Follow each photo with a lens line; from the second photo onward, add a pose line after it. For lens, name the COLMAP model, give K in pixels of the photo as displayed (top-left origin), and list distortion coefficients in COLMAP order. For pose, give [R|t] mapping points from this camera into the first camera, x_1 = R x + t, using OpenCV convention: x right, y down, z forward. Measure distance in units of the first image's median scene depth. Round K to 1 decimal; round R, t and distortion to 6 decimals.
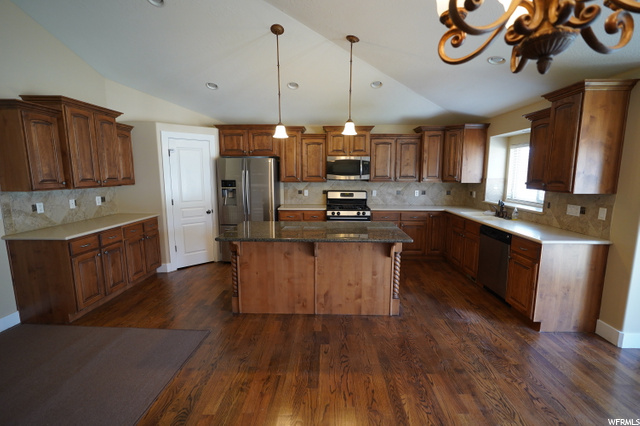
lens RADIAL K [[284.0, 0, 324.8], [0, 284.0, 213.5], [0, 0, 1]] dist [-0.008156, 0.001315]
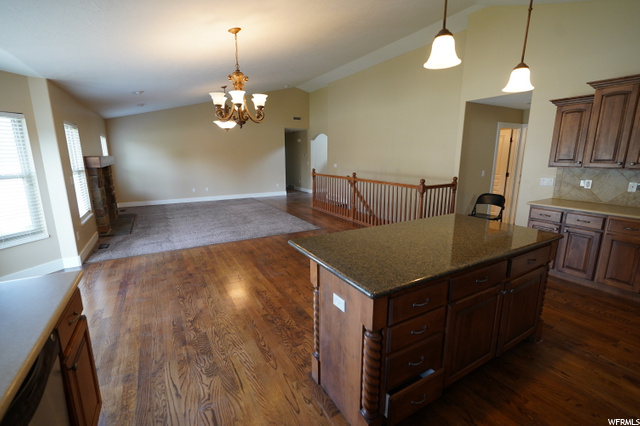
lens RADIAL K [[284.0, 0, 320.4], [0, 284.0, 211.9], [0, 0, 1]] dist [-0.008156, 0.001315]
pose [[-0.854682, 0.102567, -0.508919, 0.381271], [-0.073874, 0.946286, 0.314777, -0.140457], [0.513869, 0.306630, -0.801197, 1.009077]]
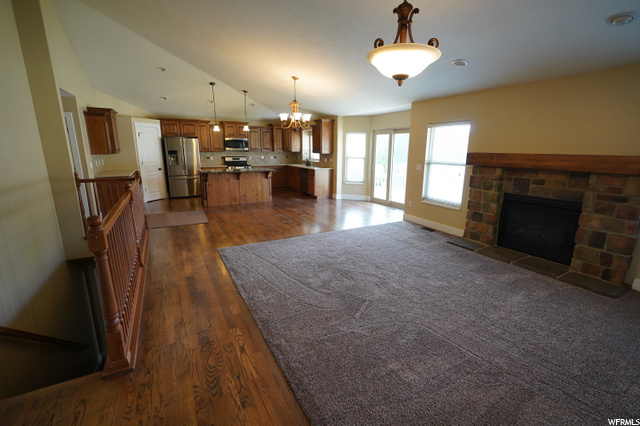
lens RADIAL K [[284.0, 0, 320.6], [0, 284.0, 213.2], [0, 0, 1]] dist [-0.008156, 0.001315]
pose [[0.868240, -0.106549, 0.484569, -0.473315], [0.065133, 0.992693, 0.101574, 0.167734], [-0.491851, -0.056629, 0.868836, -1.124537]]
